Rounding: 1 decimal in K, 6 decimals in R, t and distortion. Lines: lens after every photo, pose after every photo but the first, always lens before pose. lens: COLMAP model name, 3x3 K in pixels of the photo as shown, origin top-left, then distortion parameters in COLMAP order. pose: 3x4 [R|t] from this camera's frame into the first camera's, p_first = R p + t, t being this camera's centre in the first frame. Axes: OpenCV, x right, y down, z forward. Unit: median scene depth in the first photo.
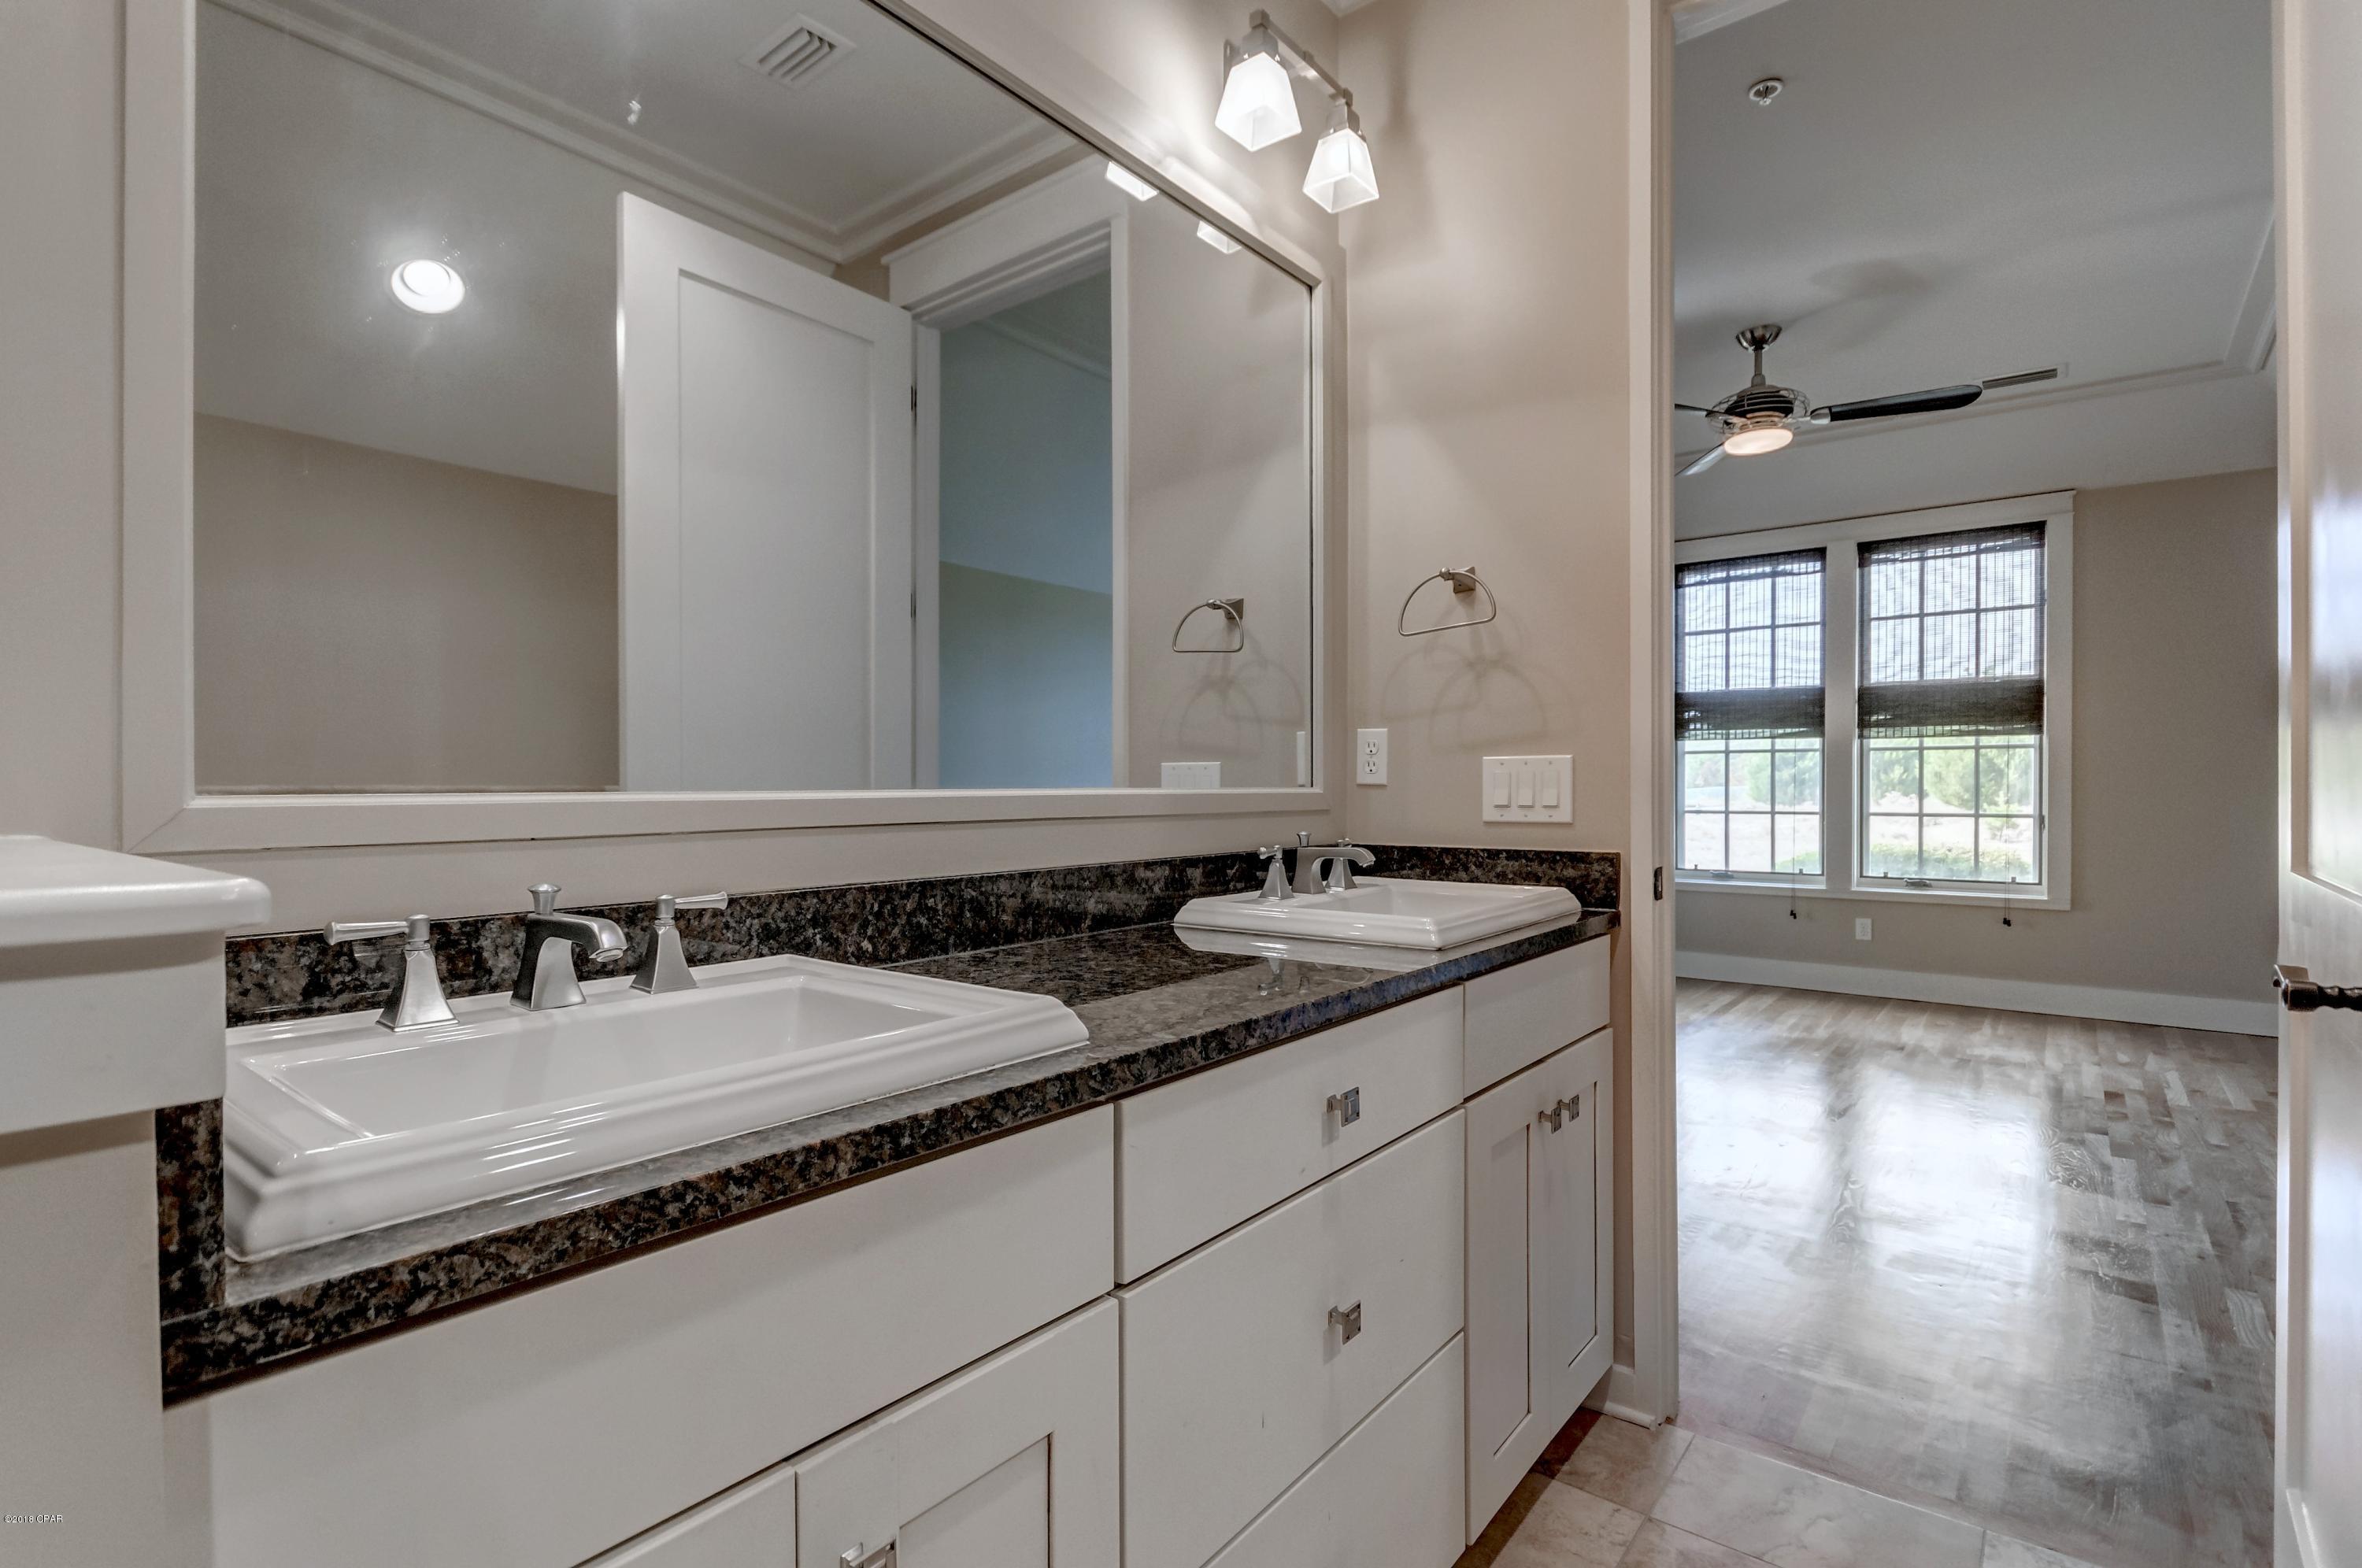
lens RADIAL K [[1113.0, 0, 1181.2], [0, 1113.0, 792.8], [0, 0, 1]] dist [-0.002480, -0.000767]
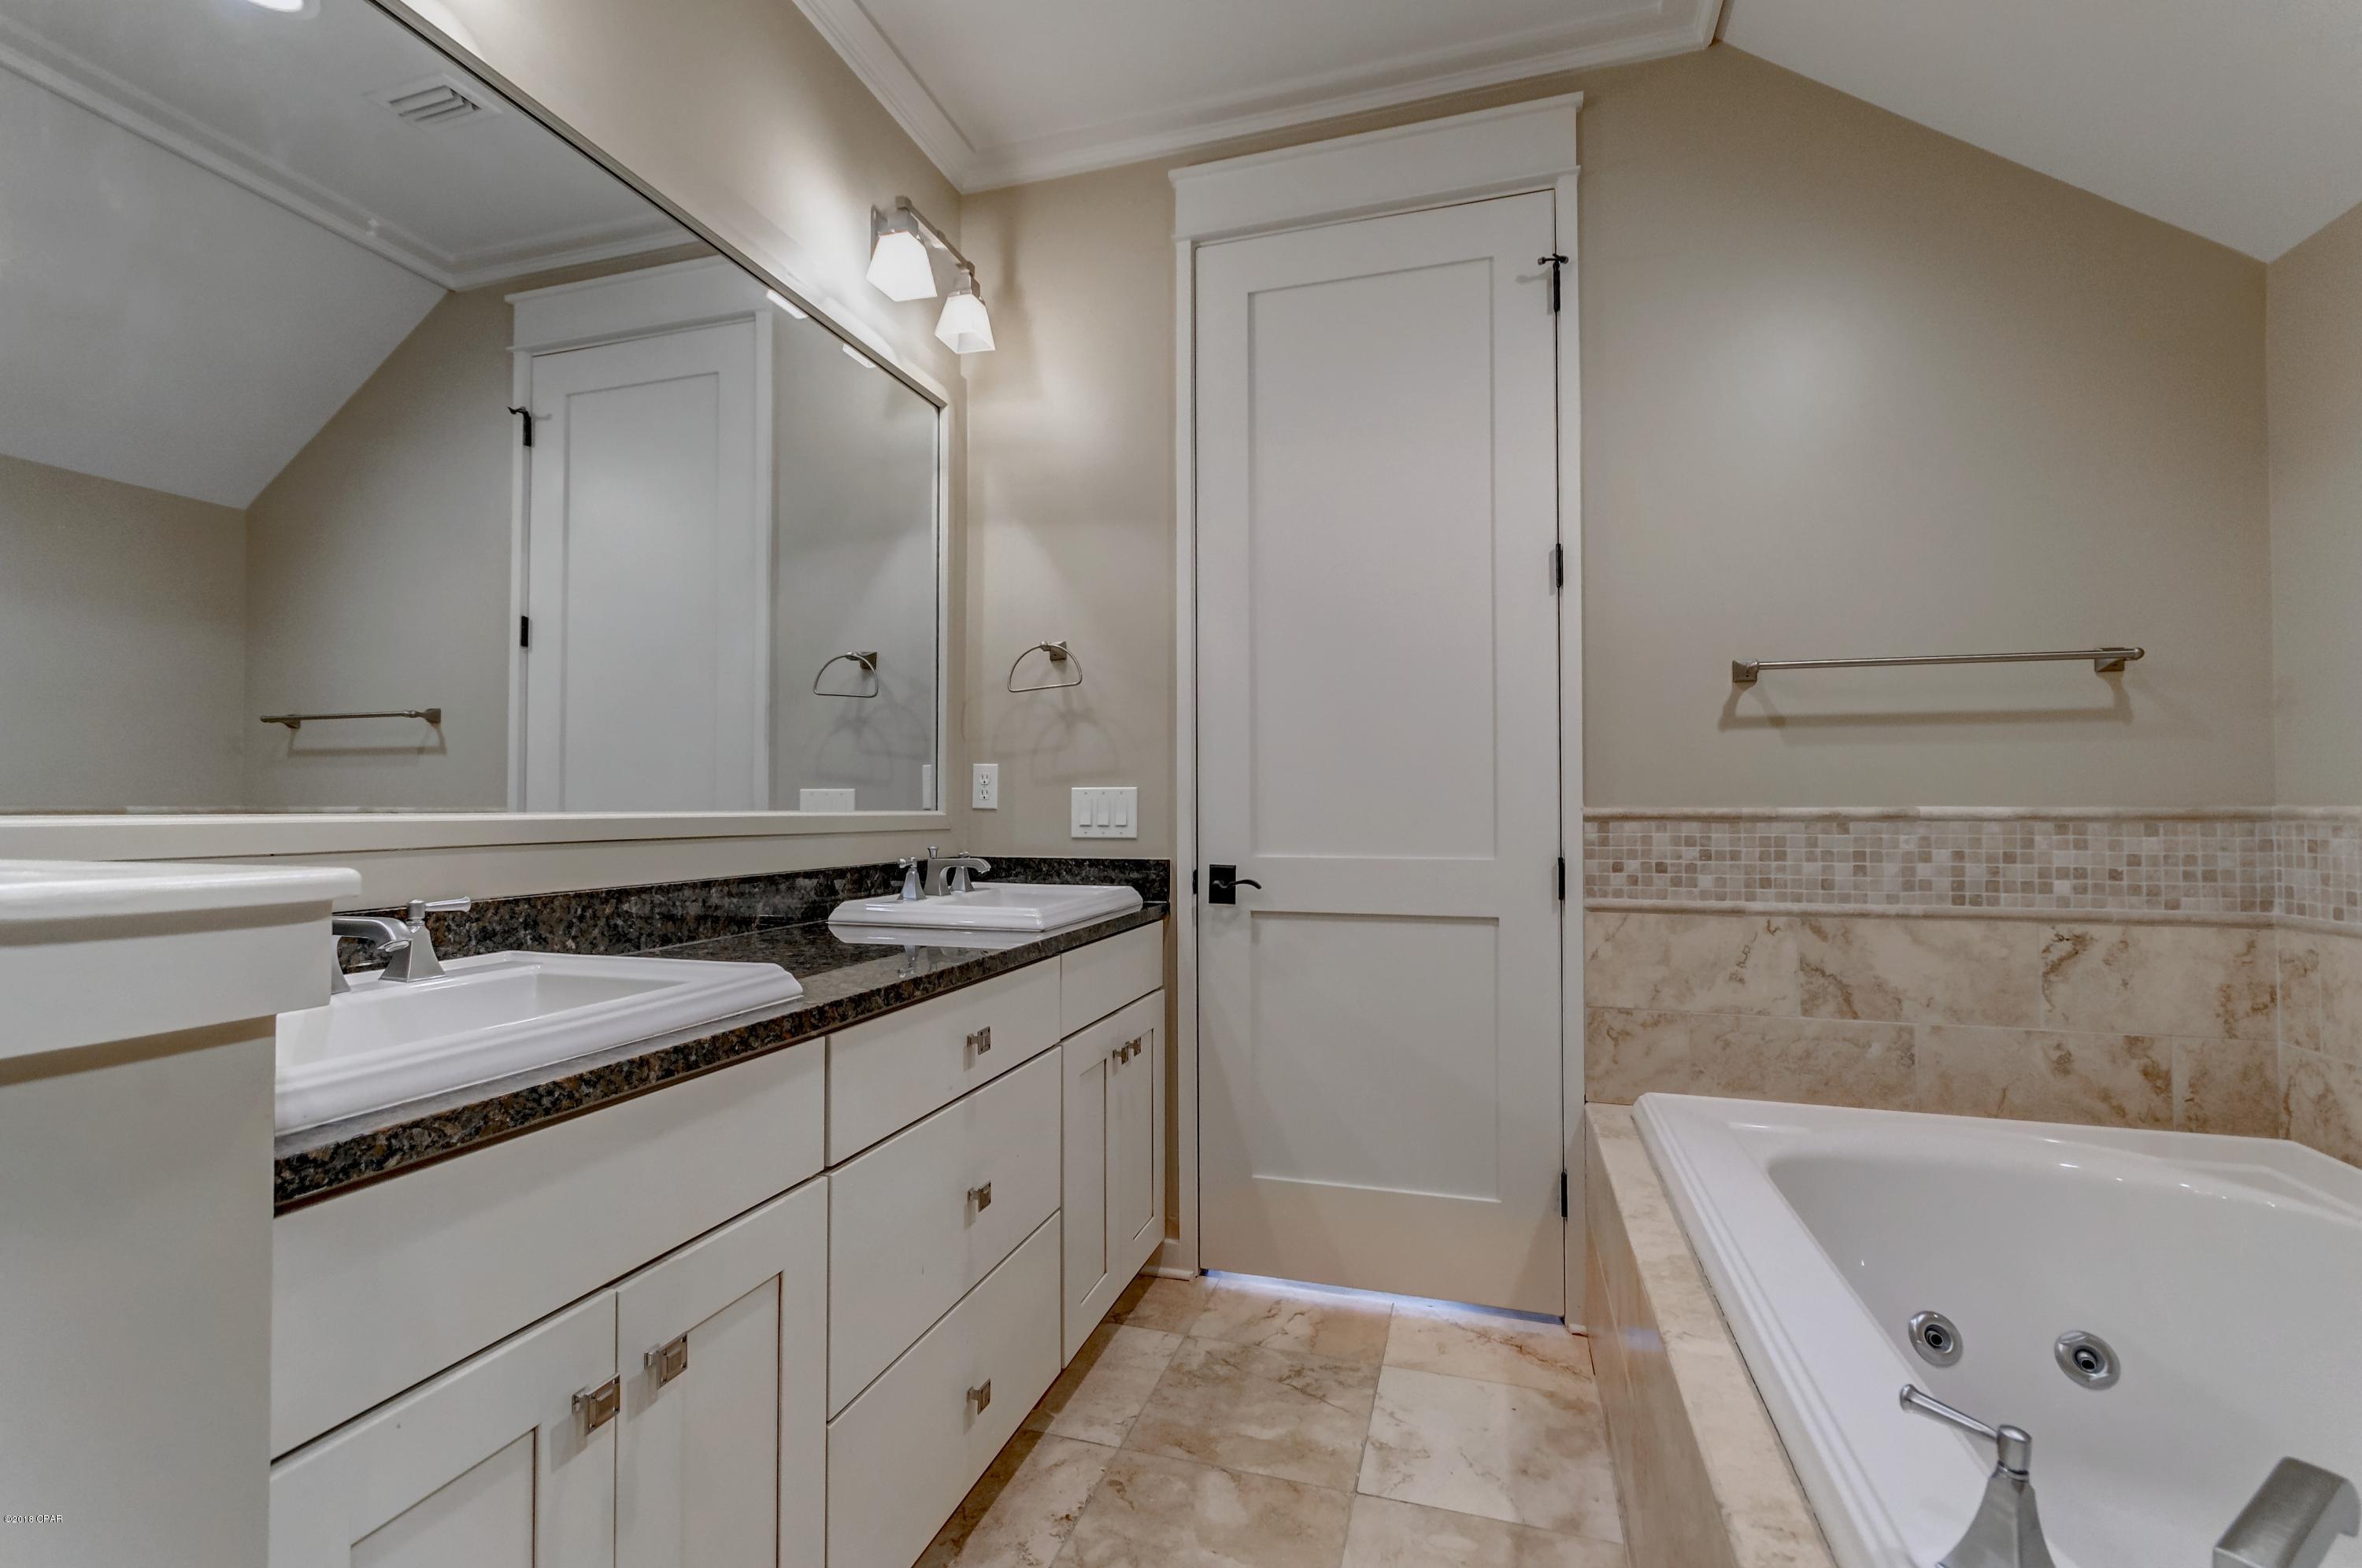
lens RADIAL K [[1031.0, 0, 1183.3], [0, 1031.0, 793.1], [0, 0, 1]] dist [0.002948, 0.000145]
pose [[0.928366, 0.008911, 0.371560, -0.085313], [-0.000820, 0.999759, -0.021929, 0.000579], [-0.371666, 0.020054, 0.928150, -0.255454]]
